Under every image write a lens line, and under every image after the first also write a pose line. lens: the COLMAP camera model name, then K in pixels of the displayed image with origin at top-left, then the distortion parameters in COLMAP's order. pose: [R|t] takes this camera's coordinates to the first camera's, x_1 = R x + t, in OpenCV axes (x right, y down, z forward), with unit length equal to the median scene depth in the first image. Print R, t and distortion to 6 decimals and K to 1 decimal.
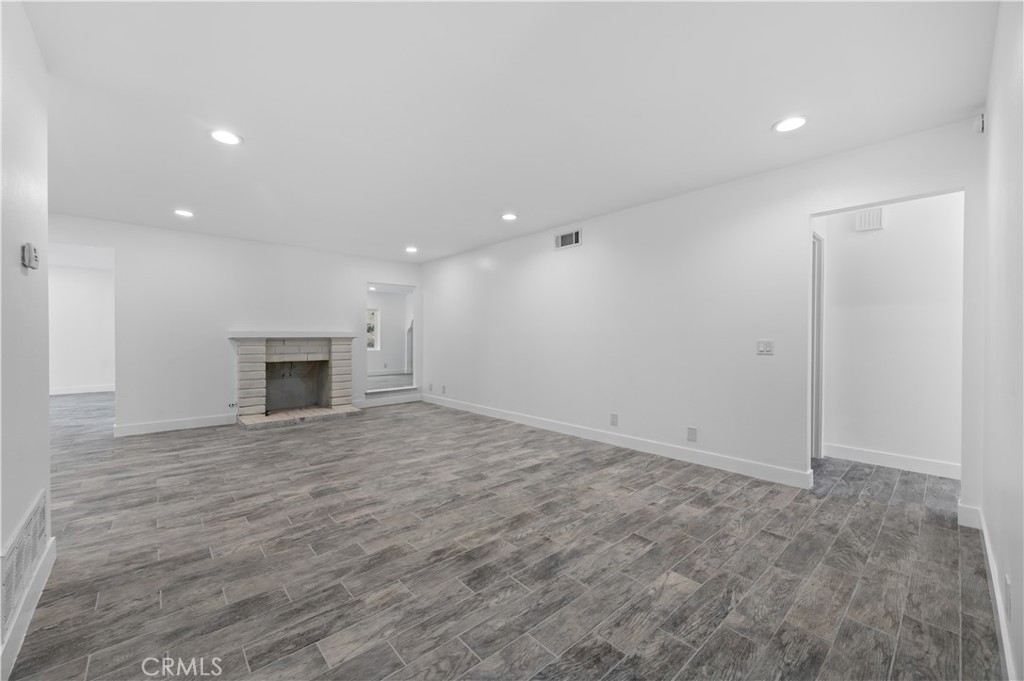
lens RADIAL K [[404.0, 0, 510.2], [0, 404.0, 341.5], [0, 0, 1]] dist [-0.002367, 0.000398]
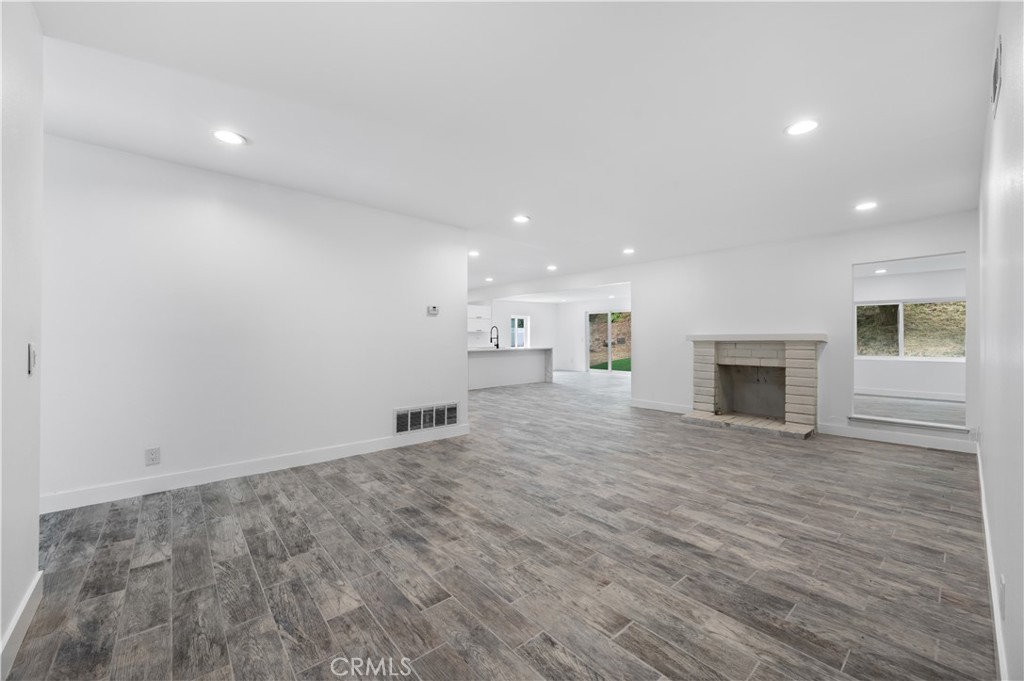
lens RADIAL K [[404.0, 0, 510.0], [0, 404.0, 337.5], [0, 0, 1]] dist [-0.002367, 0.000398]
pose [[-0.025275, -0.006954, -0.999656, 0.959639], [-0.013425, 0.999888, -0.006616, -0.008232], [0.999590, 0.013253, -0.025365, 1.008758]]
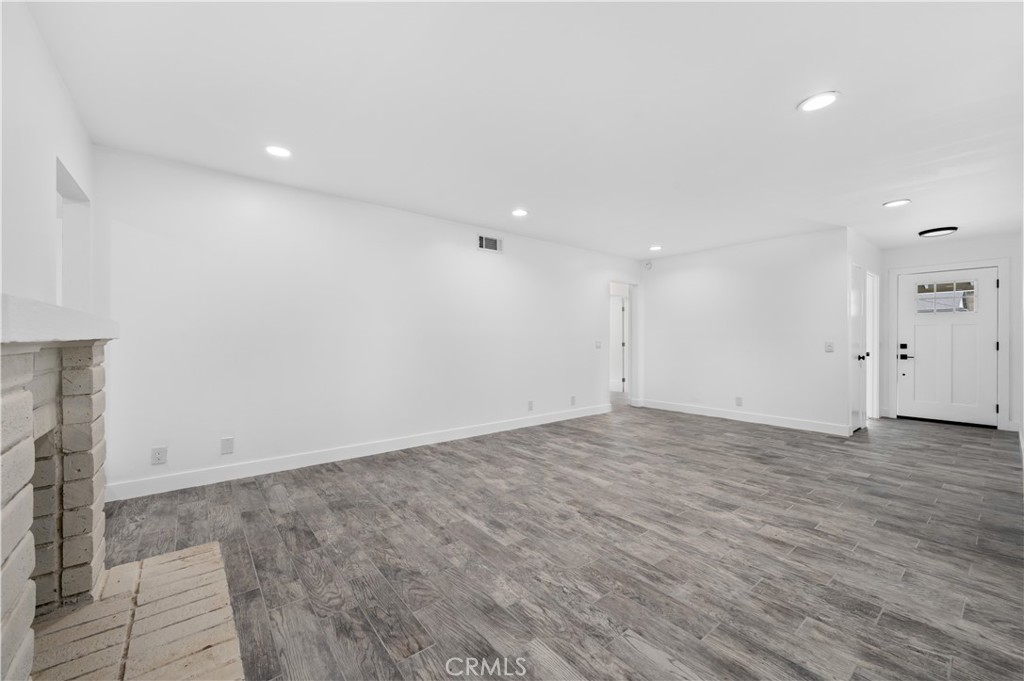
lens RADIAL K [[404.0, 0, 515.1], [0, 404.0, 341.1], [0, 0, 1]] dist [-0.002367, 0.000398]
pose [[0.053371, -0.004683, 0.998564, -1.592204], [0.010362, 0.999938, 0.004135, -0.015491], [-0.998521, 0.010127, 0.053416, 1.601053]]
